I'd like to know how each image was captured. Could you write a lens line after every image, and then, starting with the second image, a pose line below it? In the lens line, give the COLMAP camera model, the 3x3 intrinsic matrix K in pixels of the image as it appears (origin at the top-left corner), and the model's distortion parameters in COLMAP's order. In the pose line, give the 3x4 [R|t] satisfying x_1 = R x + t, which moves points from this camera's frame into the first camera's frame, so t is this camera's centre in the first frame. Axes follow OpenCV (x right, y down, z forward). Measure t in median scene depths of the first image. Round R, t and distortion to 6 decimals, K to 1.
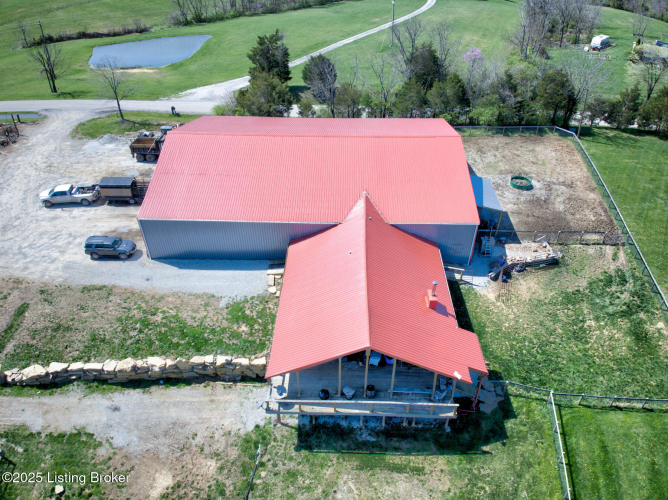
lens RADIAL K [[480.2, 0, 337.0], [0, 480.2, 250.4], [0, 0, 1]] dist [0.092929, -0.206746]
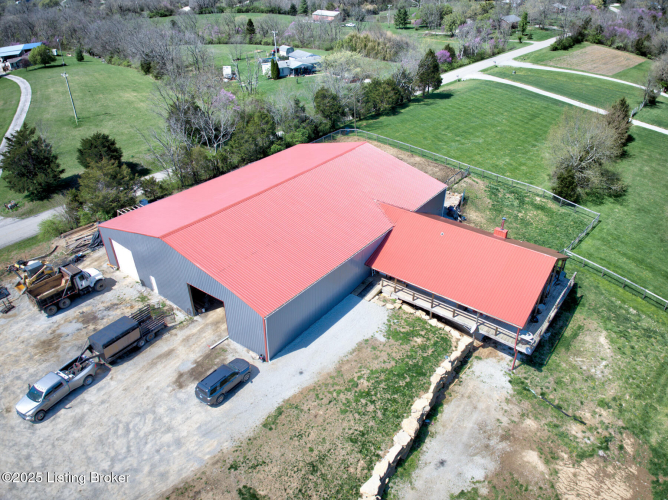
lens RADIAL K [[480.2, 0, 337.0], [0, 480.2, 250.4], [0, 0, 1]] dist [0.092929, -0.206746]
pose [[0.588179, -0.427406, 0.686564, -0.944617], [0.490121, 0.863662, 0.117768, -0.223503], [-0.643294, 0.267230, 0.717469, 0.296567]]
